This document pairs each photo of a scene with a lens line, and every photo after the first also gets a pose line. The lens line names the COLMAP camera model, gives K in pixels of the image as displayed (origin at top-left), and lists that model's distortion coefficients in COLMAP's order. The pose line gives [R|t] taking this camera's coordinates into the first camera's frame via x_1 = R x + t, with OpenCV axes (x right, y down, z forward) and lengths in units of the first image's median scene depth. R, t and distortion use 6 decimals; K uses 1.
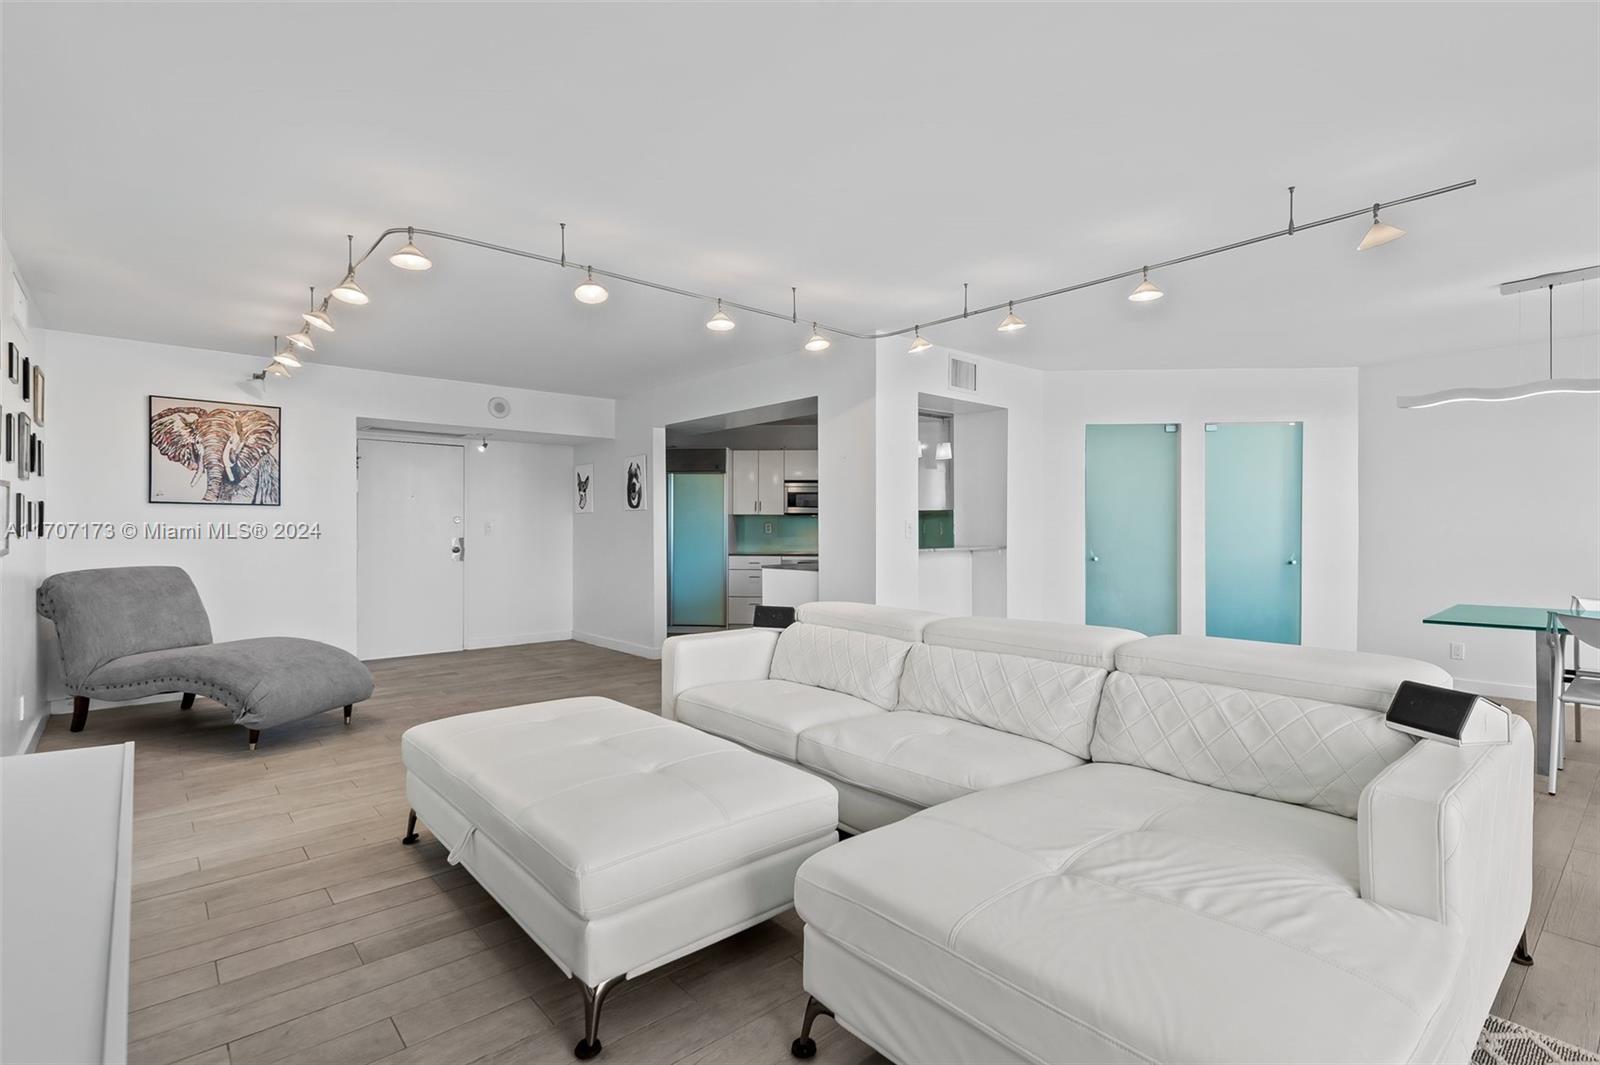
lens RADIAL K [[756.3, 0, 805.9], [0, 756.3, 533.8], [0, 0, 1]] dist [0.020499, -0.007508]
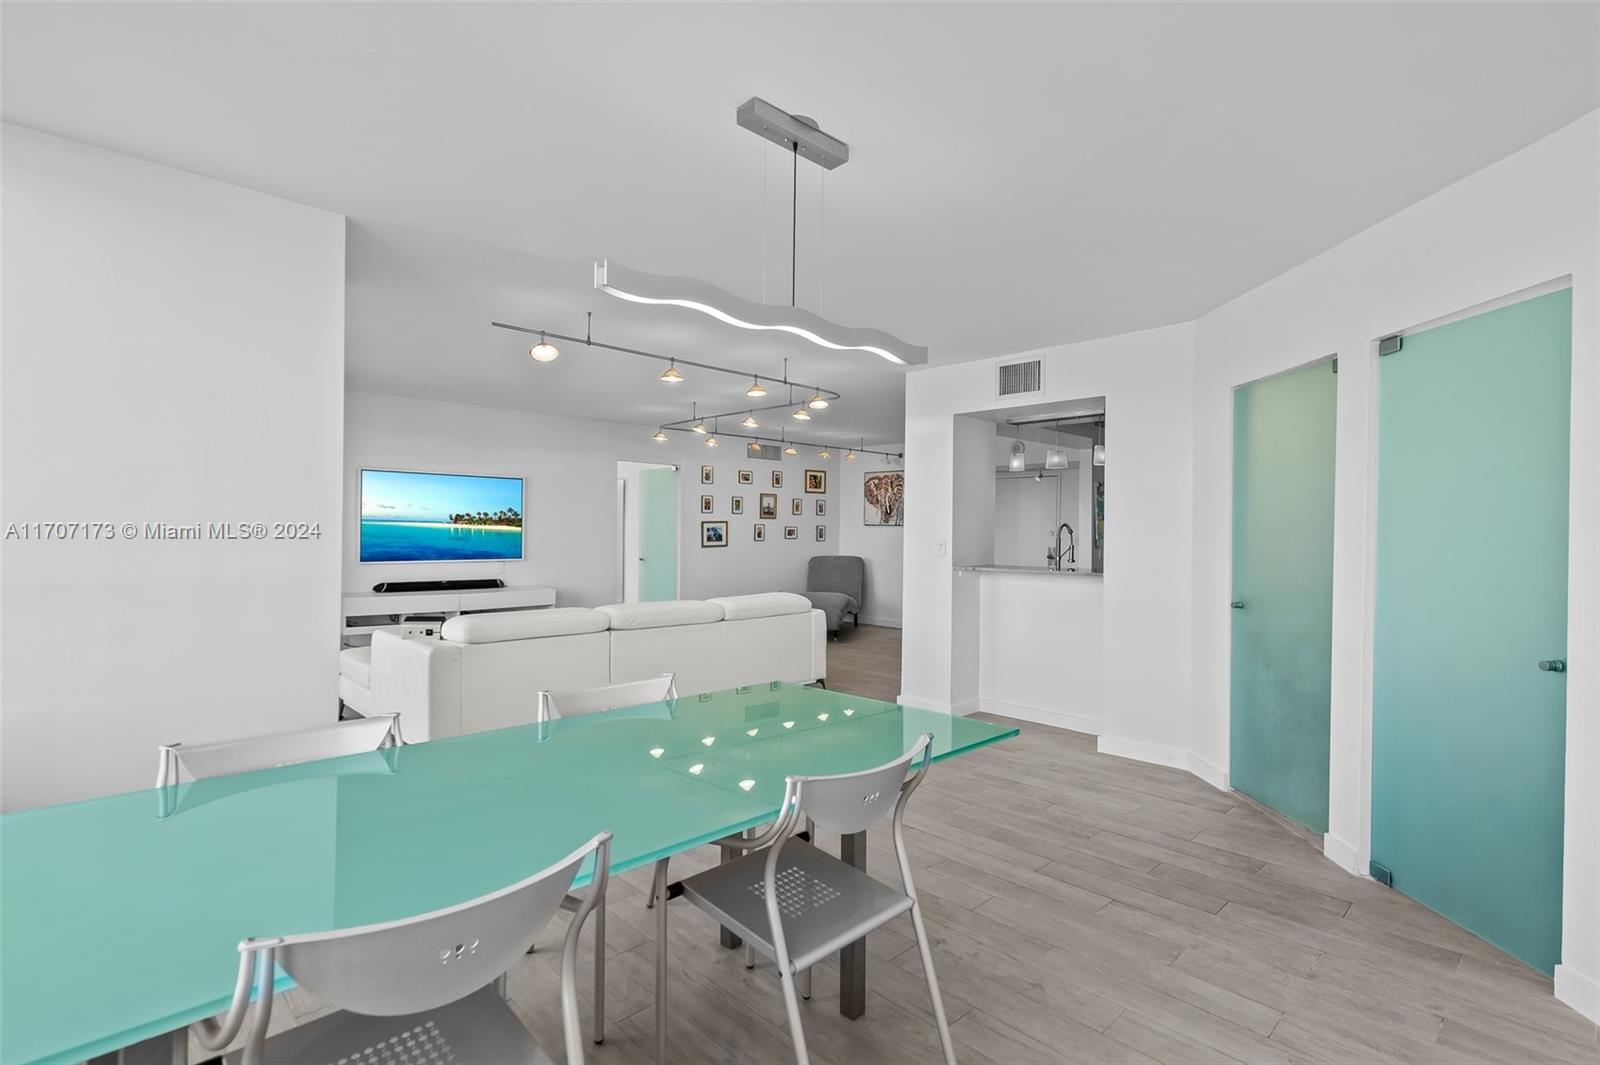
lens RADIAL K [[756.3, 0, 805.9], [0, 756.3, 533.8], [0, 0, 1]] dist [0.020499, -0.007508]
pose [[0.057526, 0.006274, -0.998324, 1.086509], [-0.017467, 0.999834, 0.005276, -0.024767], [0.998191, 0.017135, 0.057626, 0.693493]]
